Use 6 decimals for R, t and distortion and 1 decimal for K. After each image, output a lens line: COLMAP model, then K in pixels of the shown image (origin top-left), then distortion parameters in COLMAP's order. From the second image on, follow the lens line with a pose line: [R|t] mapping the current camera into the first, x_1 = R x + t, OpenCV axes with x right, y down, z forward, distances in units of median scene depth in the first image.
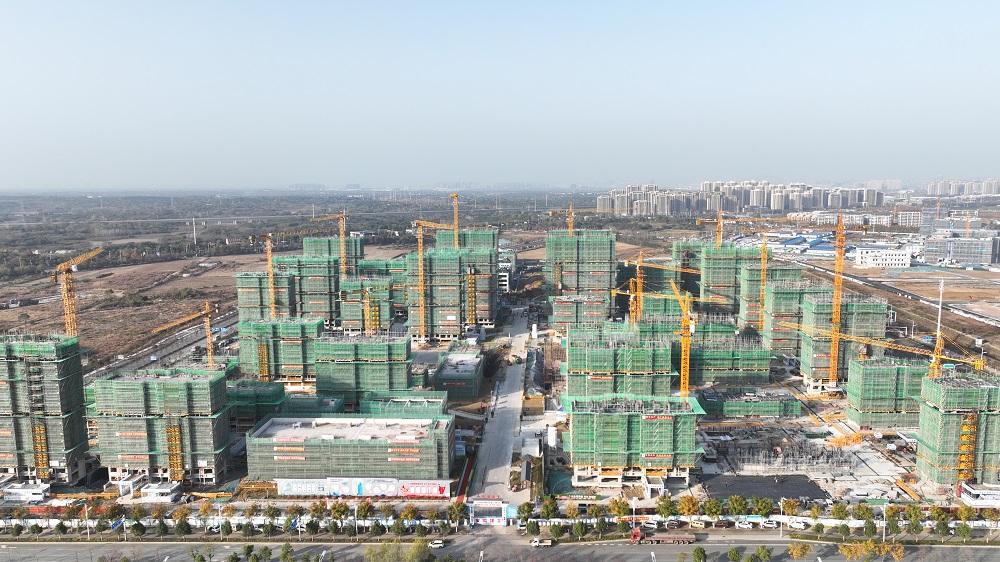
lens RADIAL K [[717.6, 0, 509.8], [0, 717.6, 278.8], [0, 0, 1]] dist [-0.001385, 0.014169]
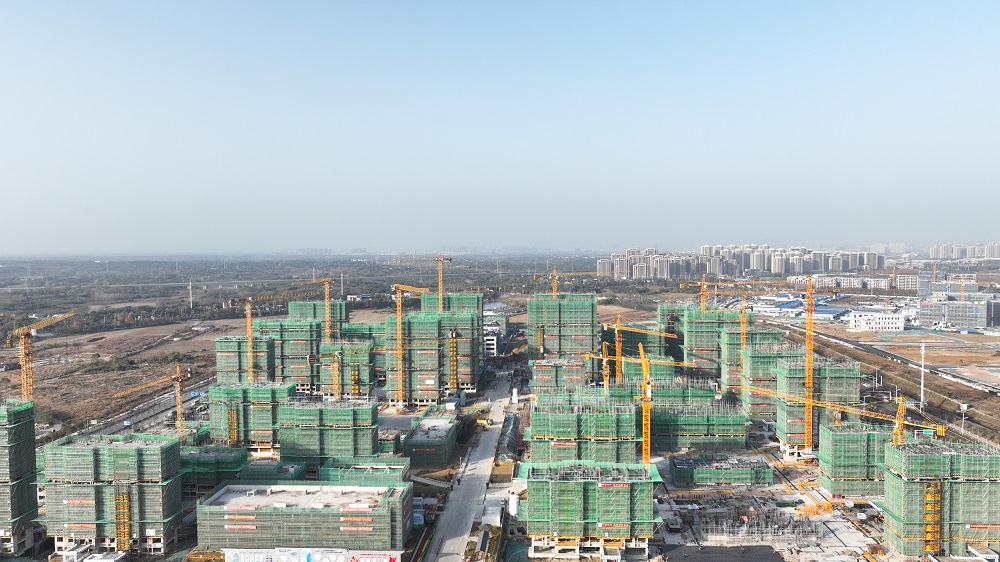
lens RADIAL K [[717.6, 0, 509.8], [0, 717.6, 278.8], [0, 0, 1]] dist [-0.001385, 0.014169]
pose [[0.999962, -0.001157, -0.008678, 0.053509], [0.000384, 0.996079, -0.088462, -0.000190], [0.008747, 0.088455, 0.996042, -0.000224]]
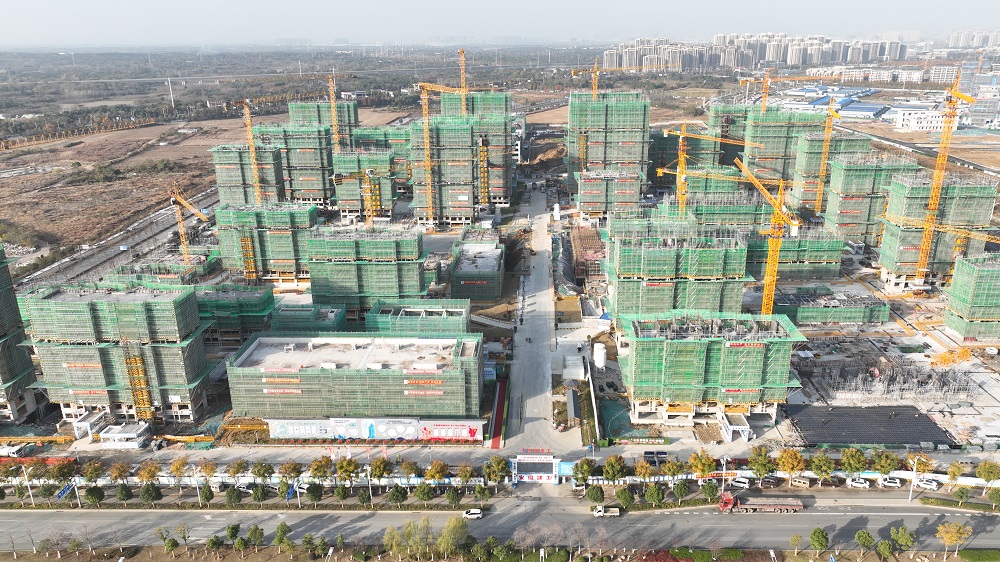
lens RADIAL K [[717.6, 0, 509.8], [0, 717.6, 278.8], [0, 0, 1]] dist [-0.001385, 0.014169]
pose [[0.999974, -0.005869, 0.004135, -0.040641], [0.004970, 0.981517, 0.191311, -0.022074], [-0.005182, -0.191285, 0.981521, 0.175890]]
